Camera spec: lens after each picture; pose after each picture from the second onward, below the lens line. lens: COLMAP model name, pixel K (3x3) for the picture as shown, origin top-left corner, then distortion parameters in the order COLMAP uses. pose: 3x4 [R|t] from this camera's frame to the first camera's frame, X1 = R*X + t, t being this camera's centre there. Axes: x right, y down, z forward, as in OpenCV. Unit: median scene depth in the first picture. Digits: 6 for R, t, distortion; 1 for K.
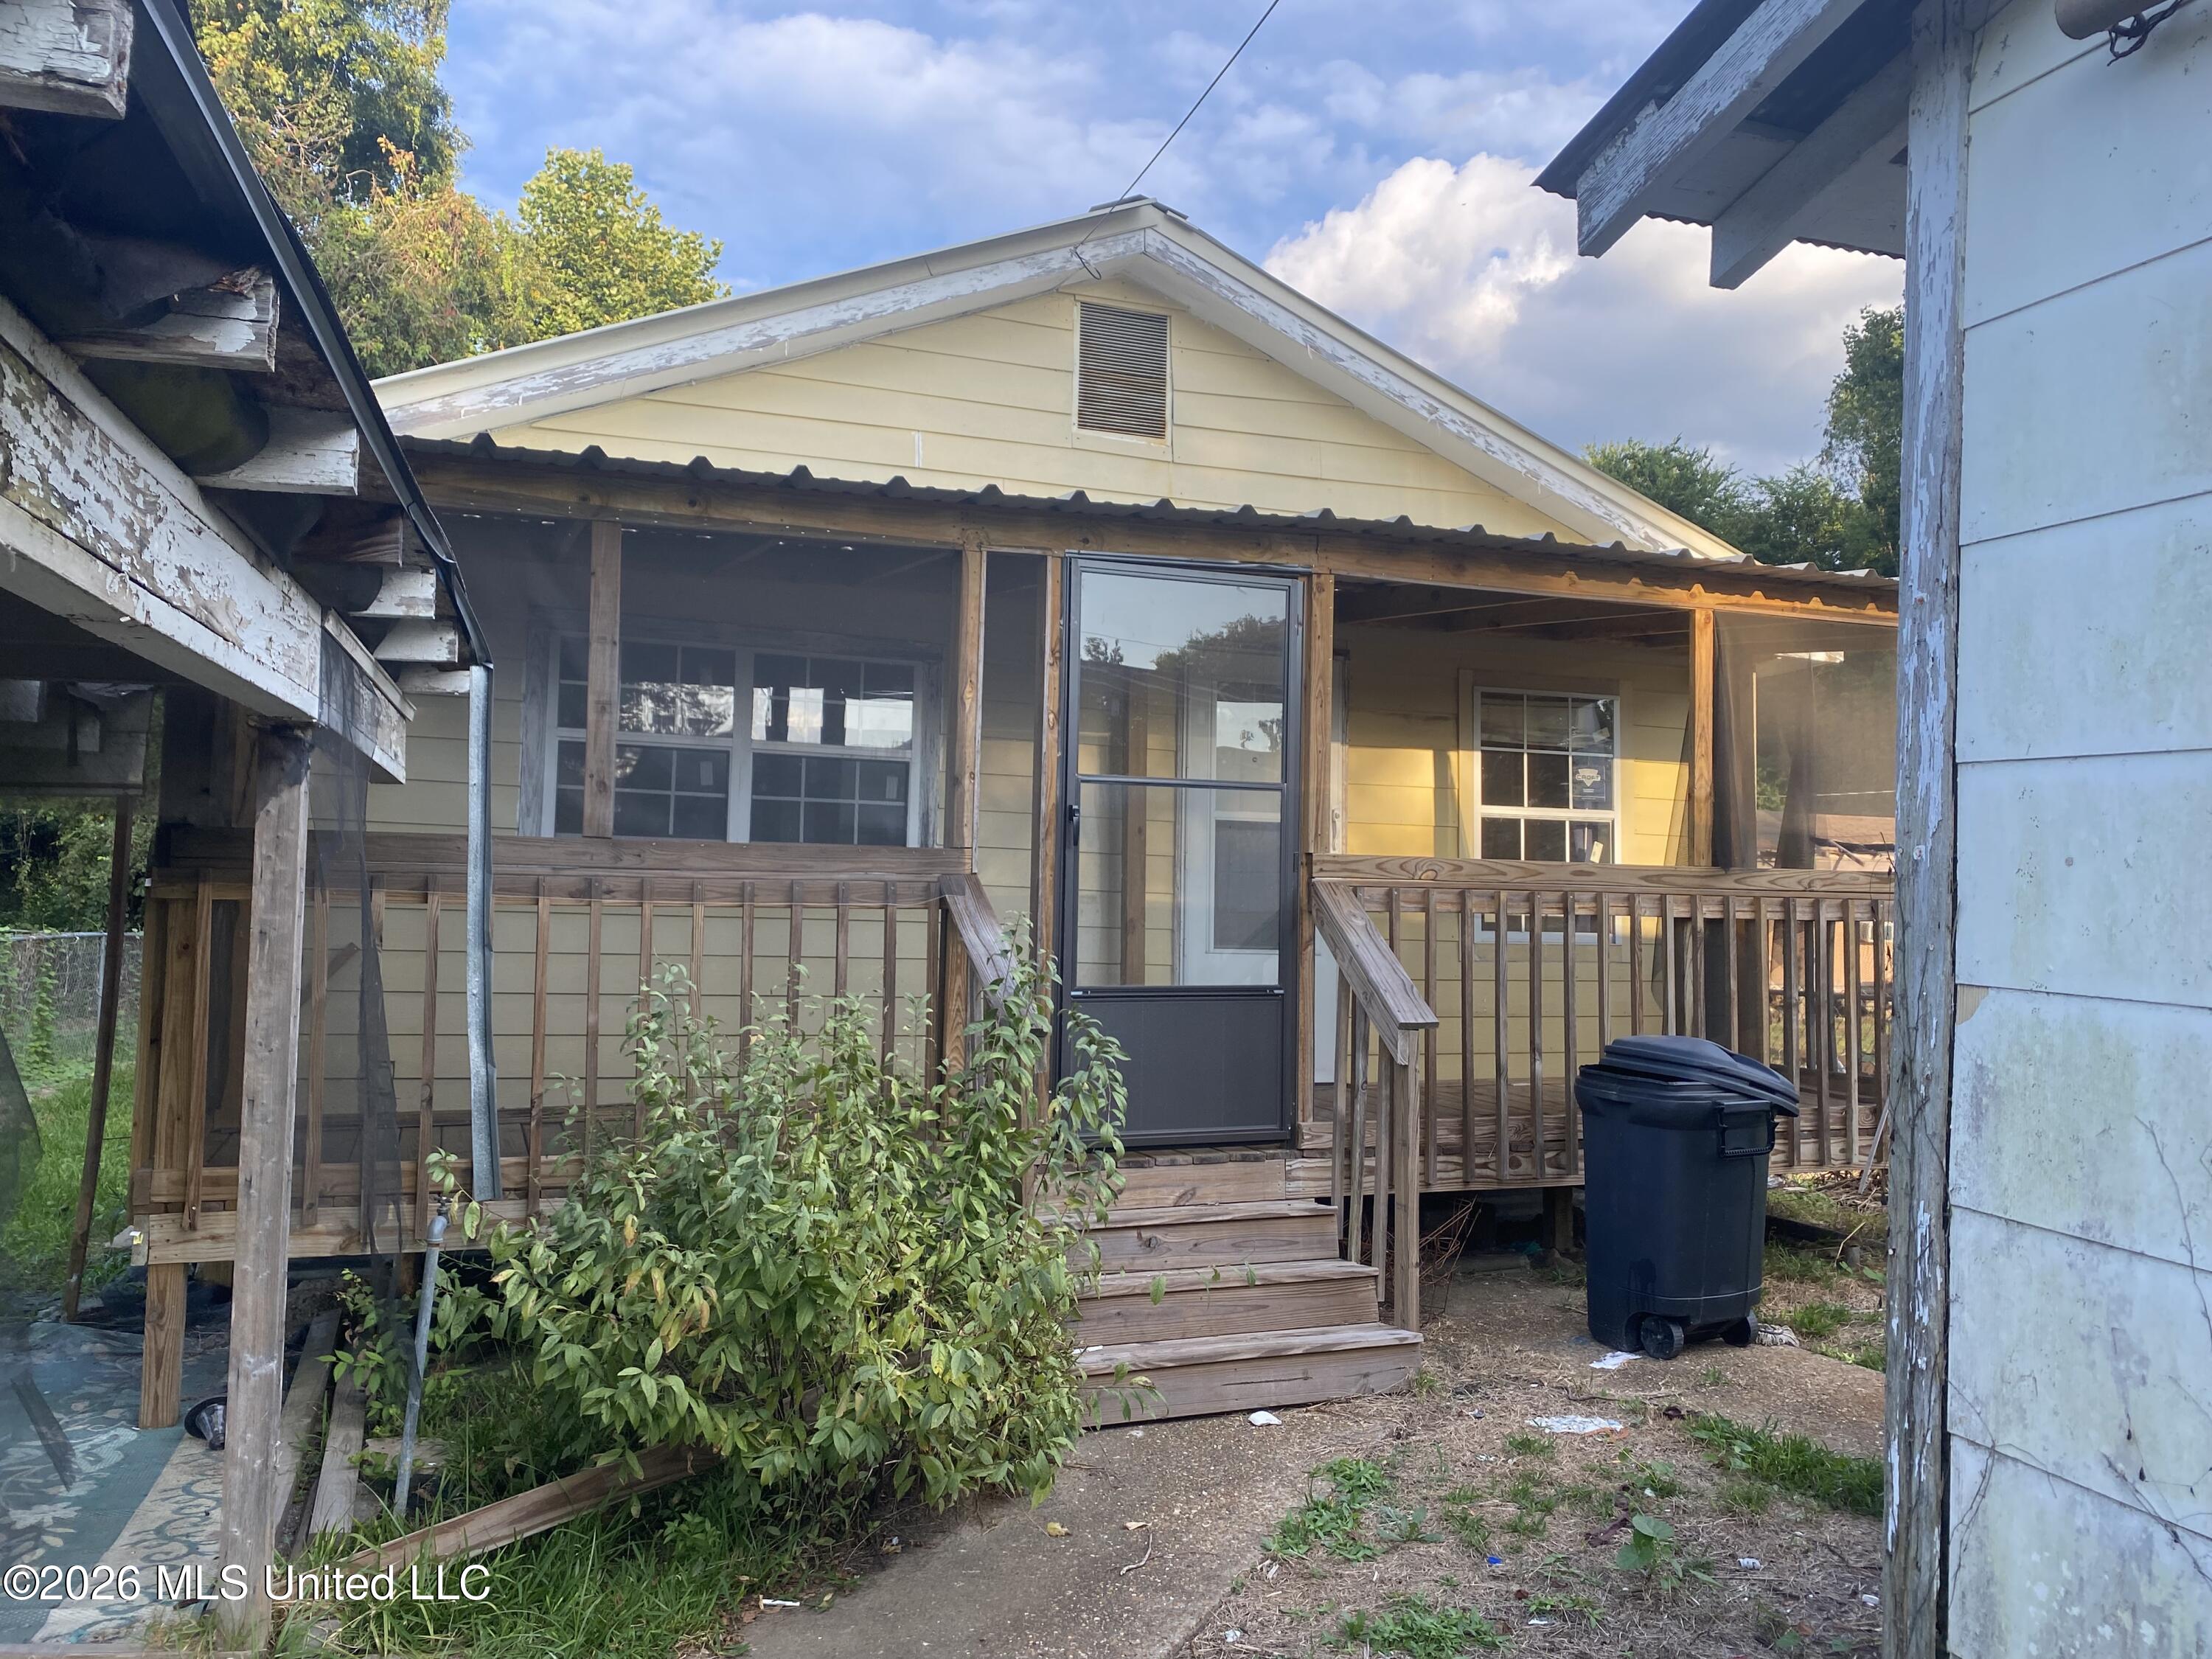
lens RADIAL K [[1681.8, 0, 1106.0], [0, 1681.8, 829.5], [0, 0, 1]] dist [0.062728, -0.002043]
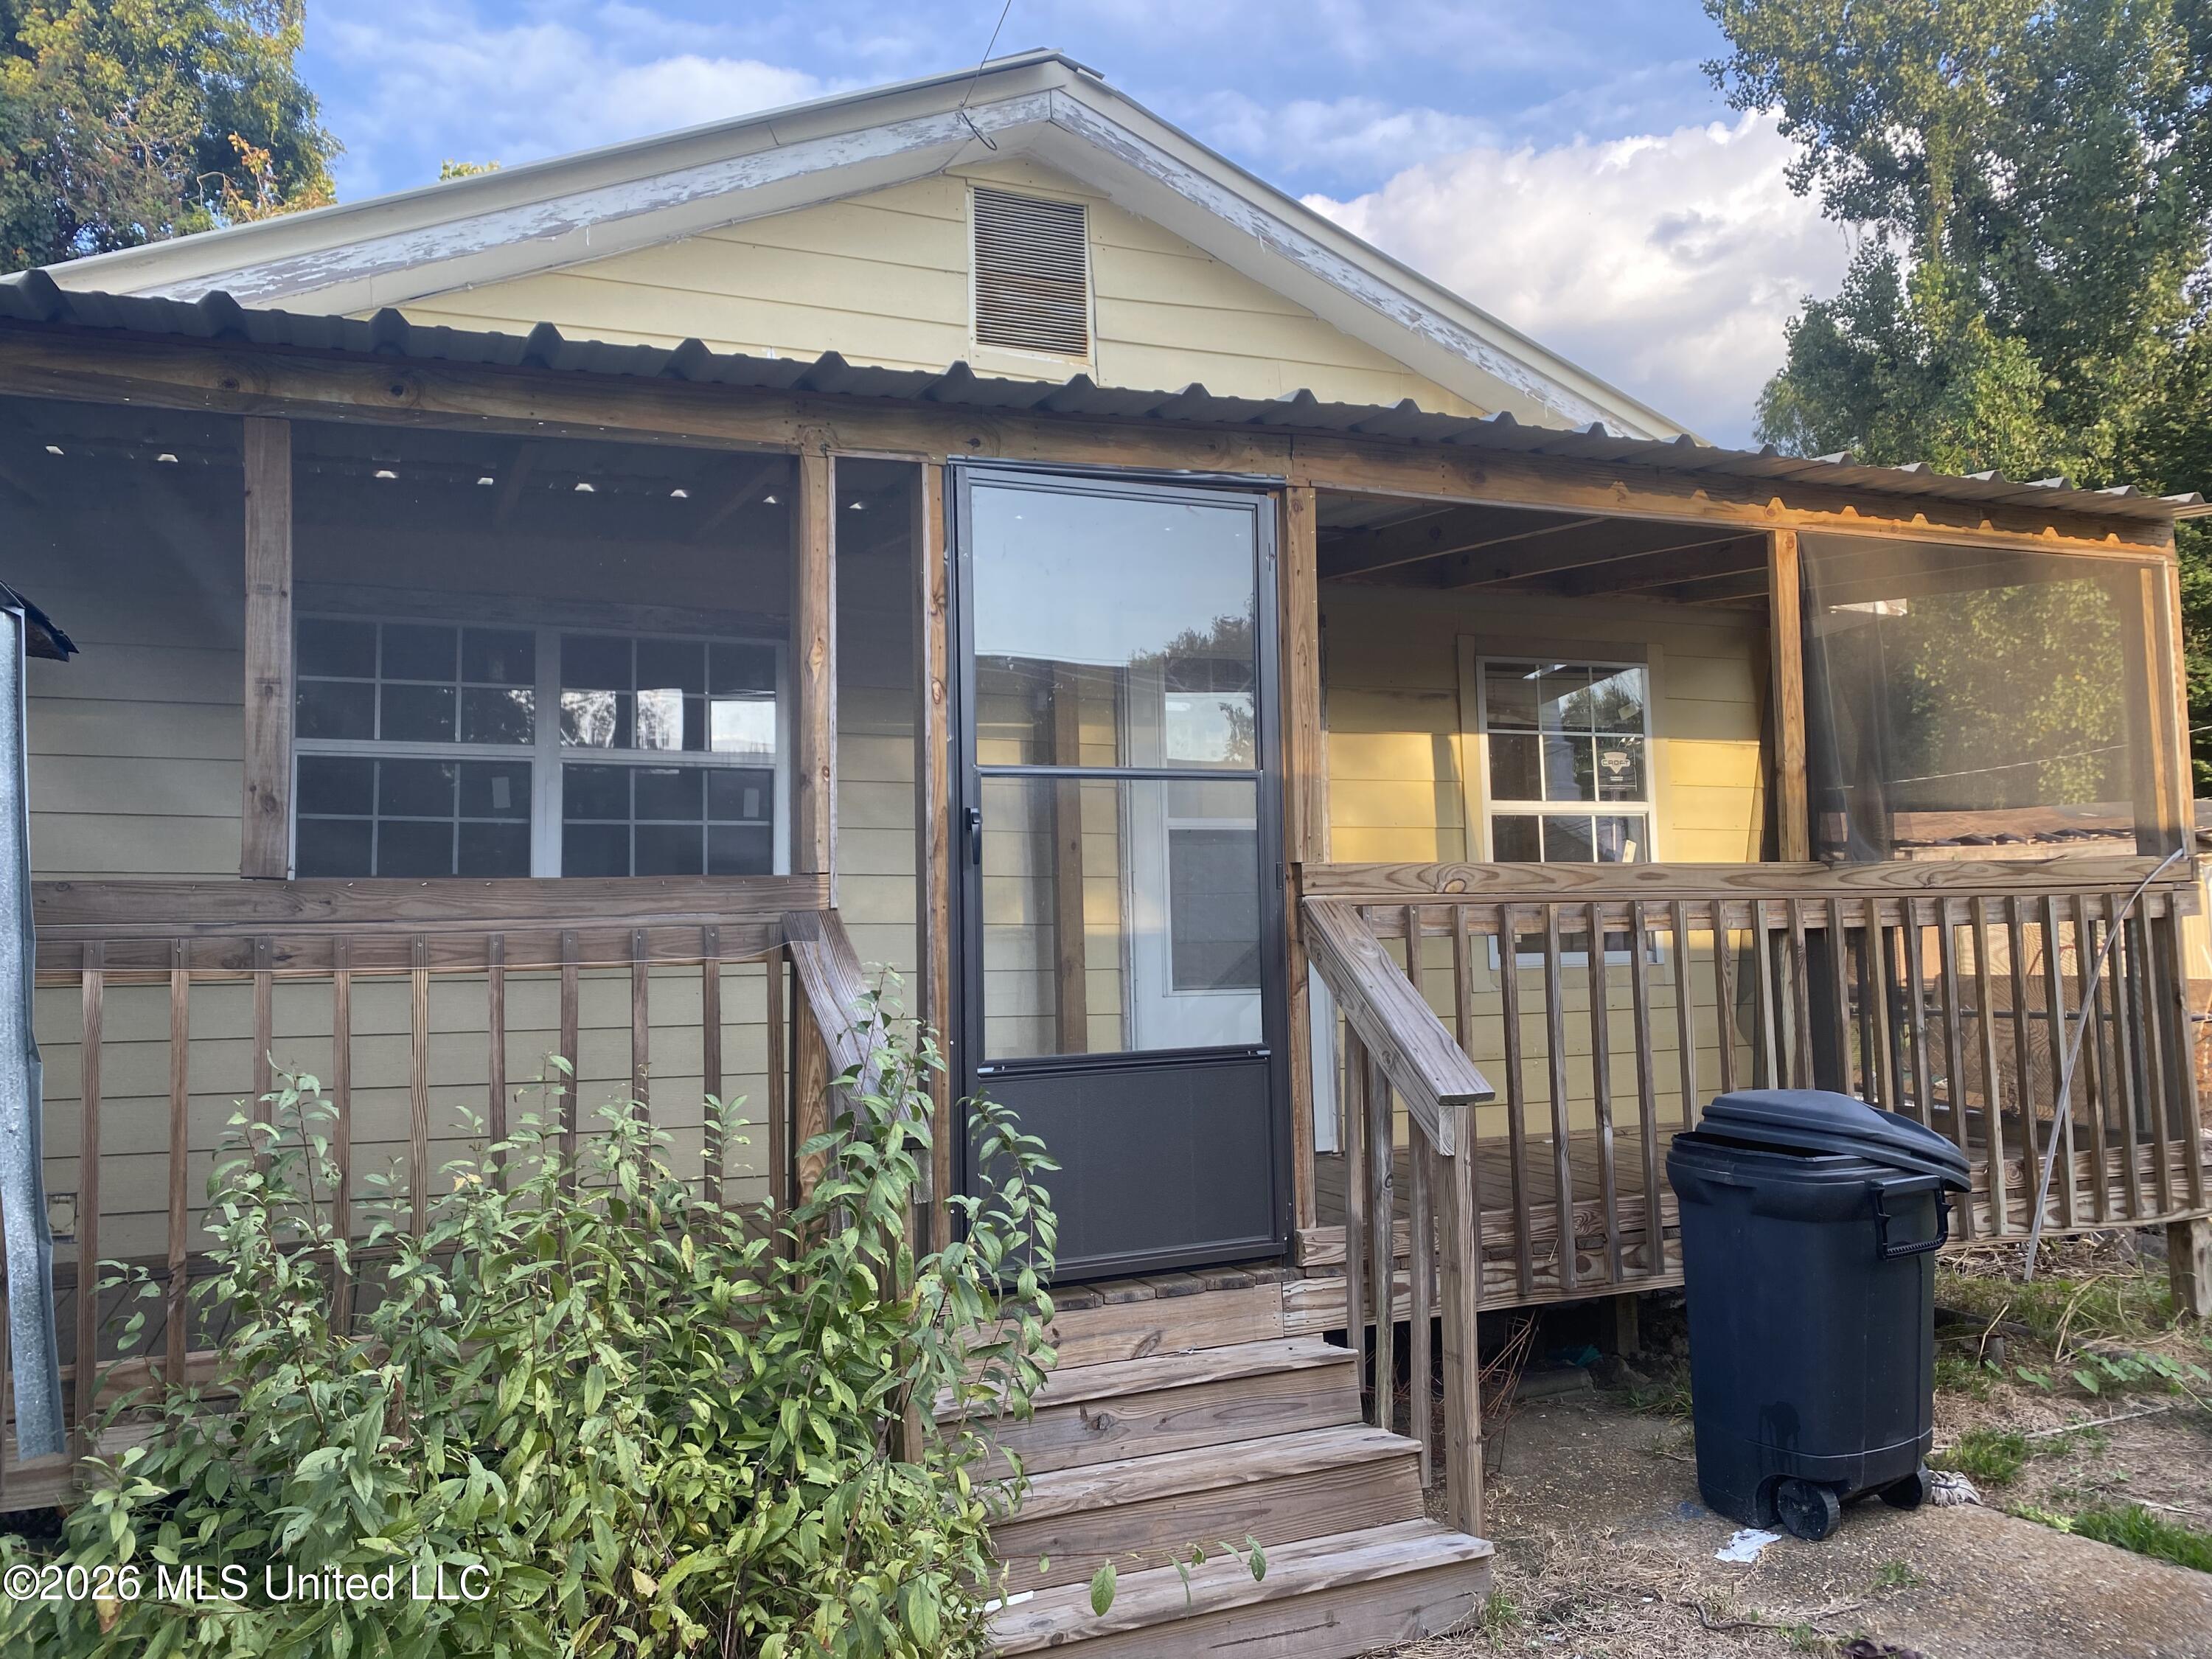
lens RADIAL K [[1685.8, 0, 1153.2], [0, 1685.8, 835.6], [0, 0, 1]] dist [0.009204, -0.001955]
pose [[0.997676, -0.037923, 0.056602, 0.015323], [0.038665, 0.999180, -0.012057, 0.007995], [-0.056098, 0.014217, 0.998324, 0.249834]]
